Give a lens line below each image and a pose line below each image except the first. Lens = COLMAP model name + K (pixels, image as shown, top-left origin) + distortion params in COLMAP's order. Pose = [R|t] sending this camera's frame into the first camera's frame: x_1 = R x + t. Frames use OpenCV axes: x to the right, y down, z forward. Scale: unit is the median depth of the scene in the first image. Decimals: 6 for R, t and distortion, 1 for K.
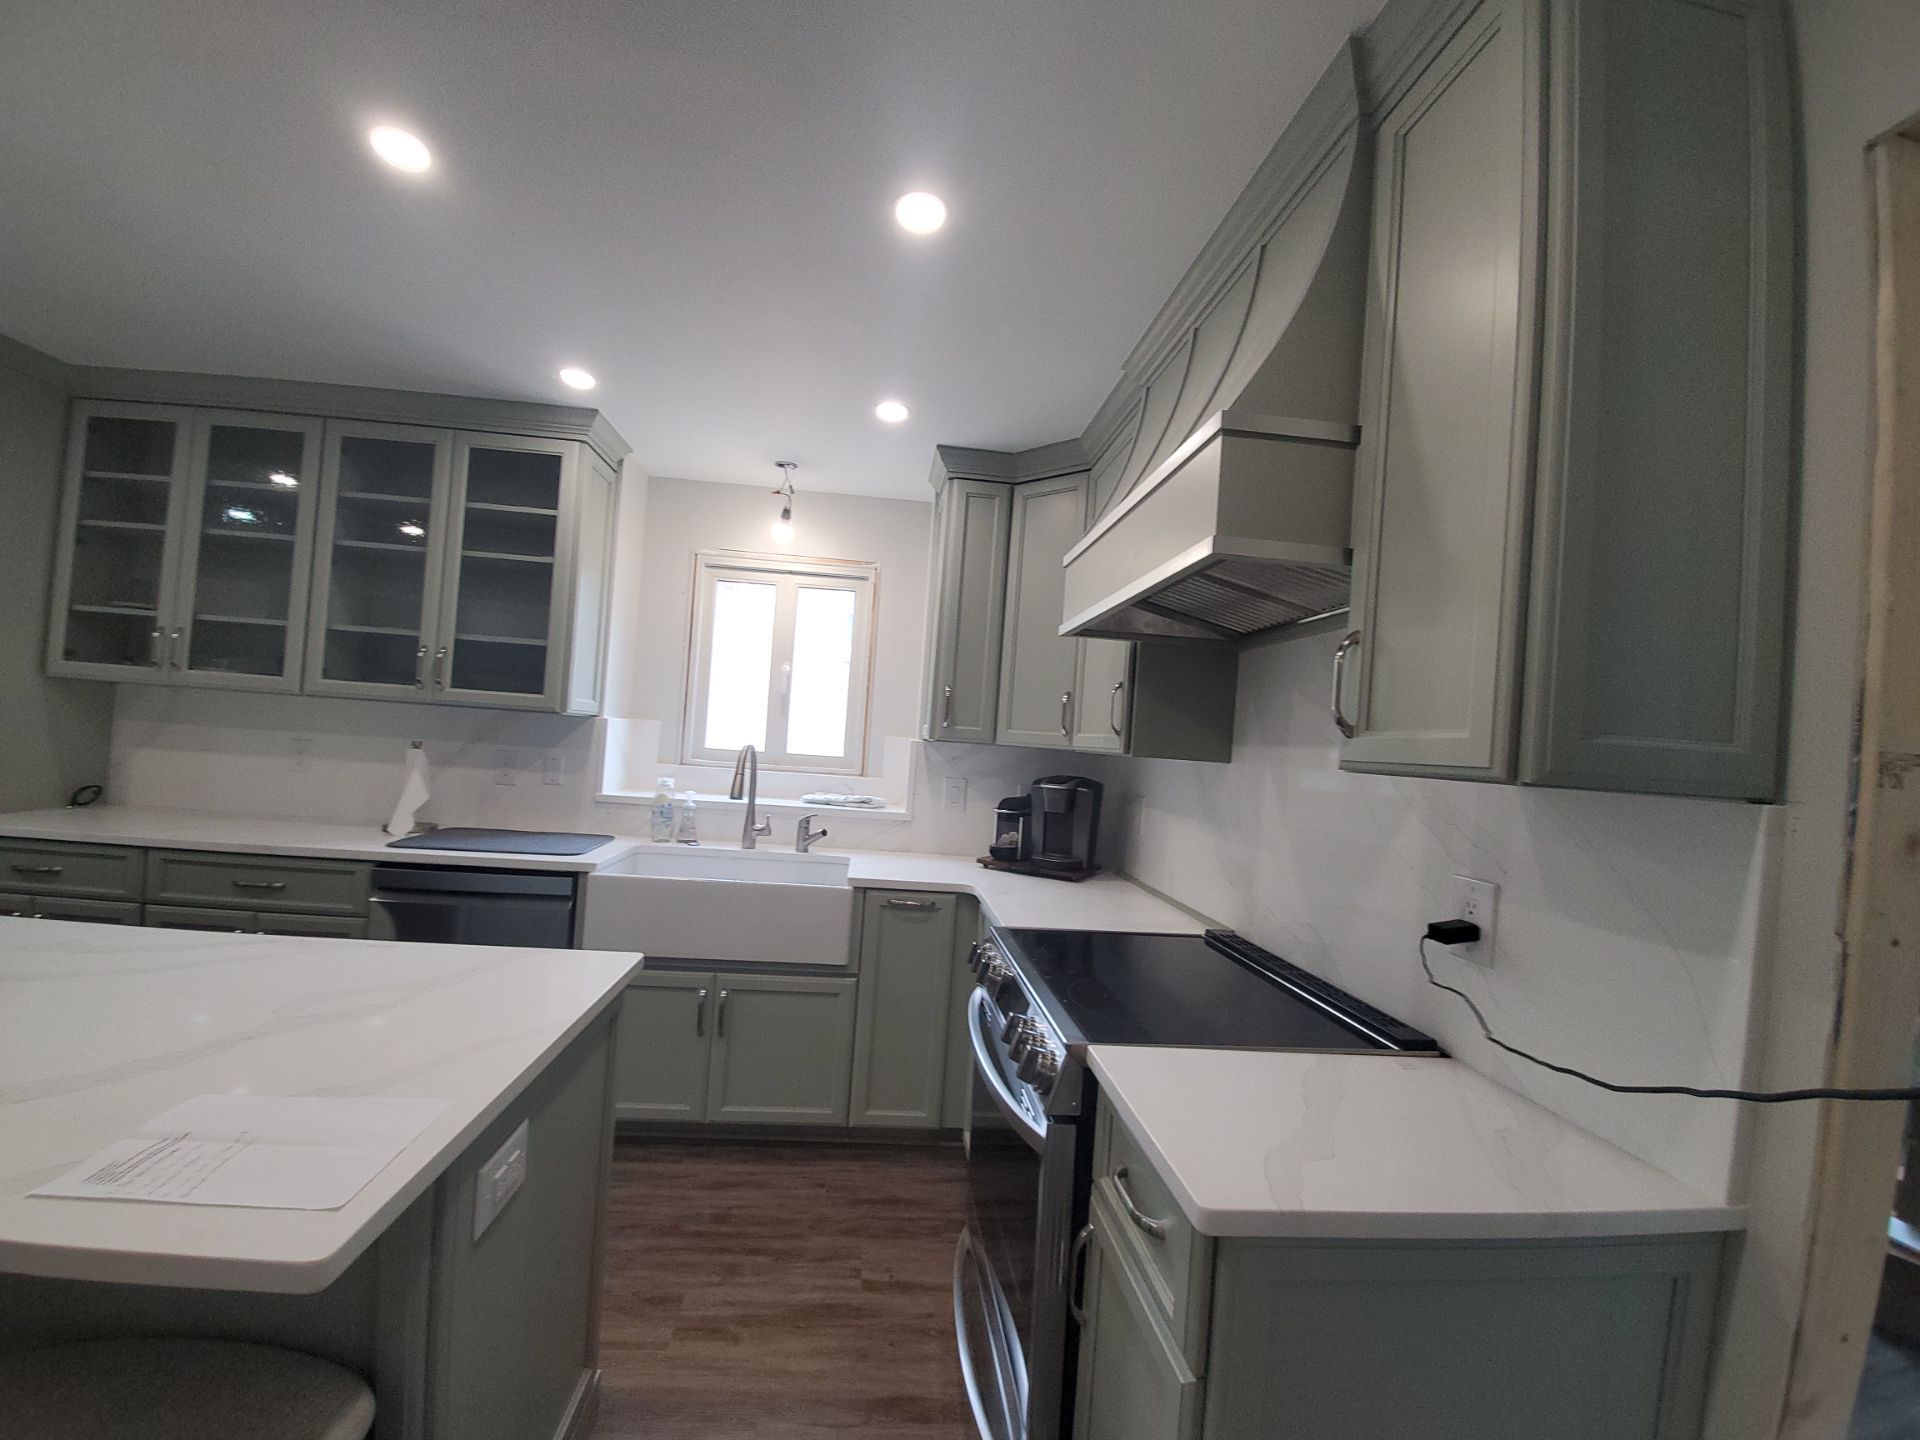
lens RADIAL K [[757.8, 0, 935.8], [0, 757.8, 731.9], [0, 0, 1]] dist [0.001481, -0.010681]
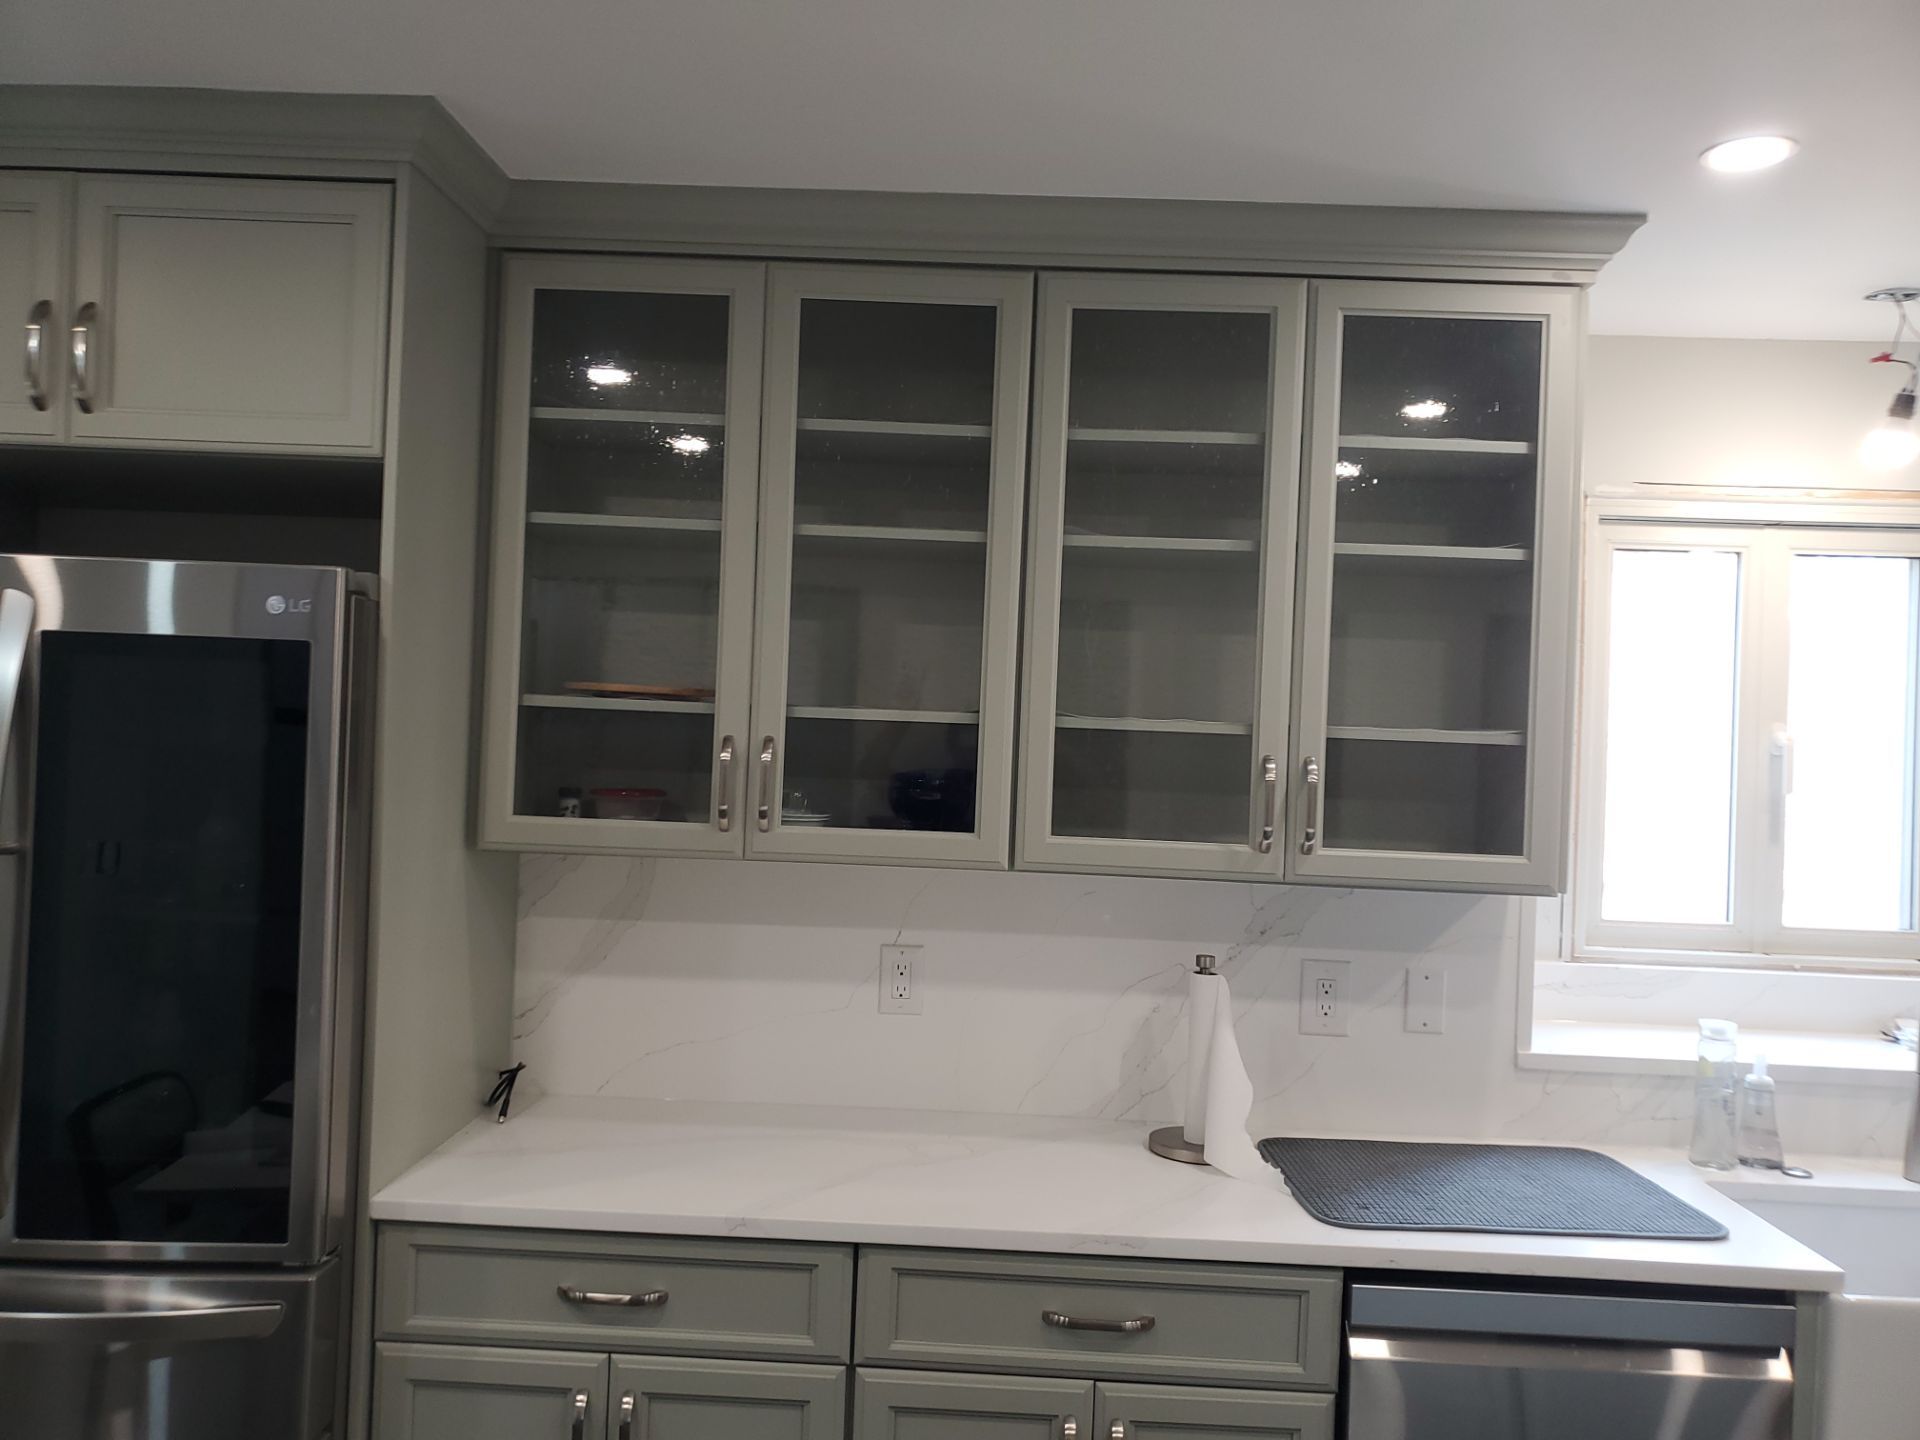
lens RADIAL K [[1483.4, 0, 943.7], [0, 1483.4, 727.4], [0, 0, 1]] dist [0.019762, -0.007207]
pose [[0.993572, -0.031691, -0.108679, -0.781100], [0.031831, 0.999493, -0.000444, -0.139152], [0.108638, -0.003018, 0.994077, 0.088524]]
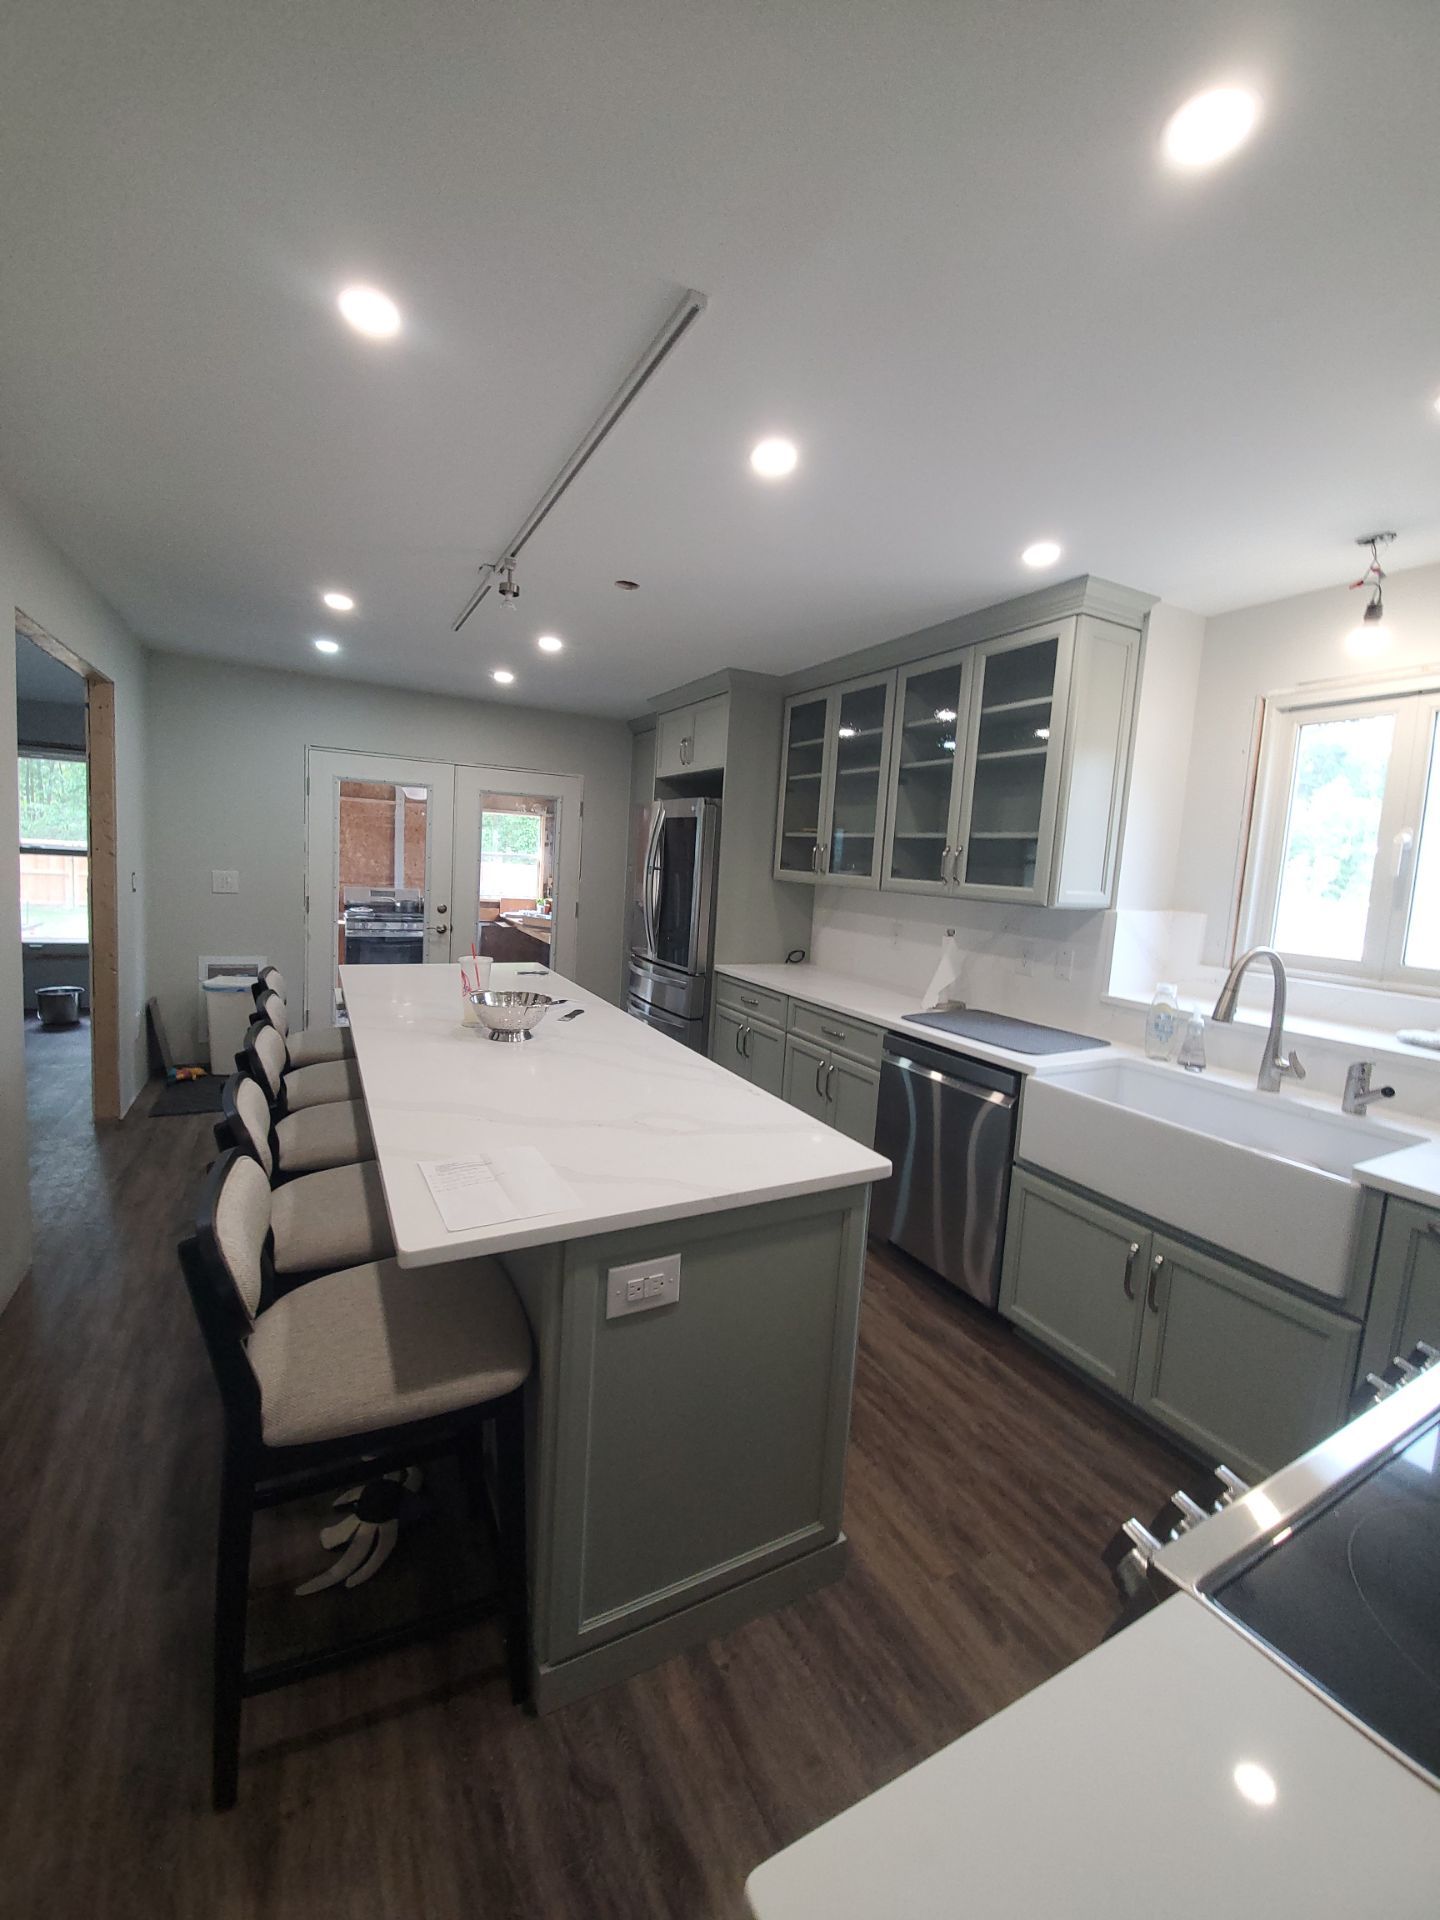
lens RADIAL K [[757.8, 0, 707.5], [0, 757.8, 932.5], [0, 0, 1]] dist [0.001481, -0.010681]
pose [[0.390751, 0.041228, -0.919573, 0.233505], [-0.016966, 0.999149, 0.037587, -0.021064], [0.920340, 0.000914, 0.391118, 0.227602]]
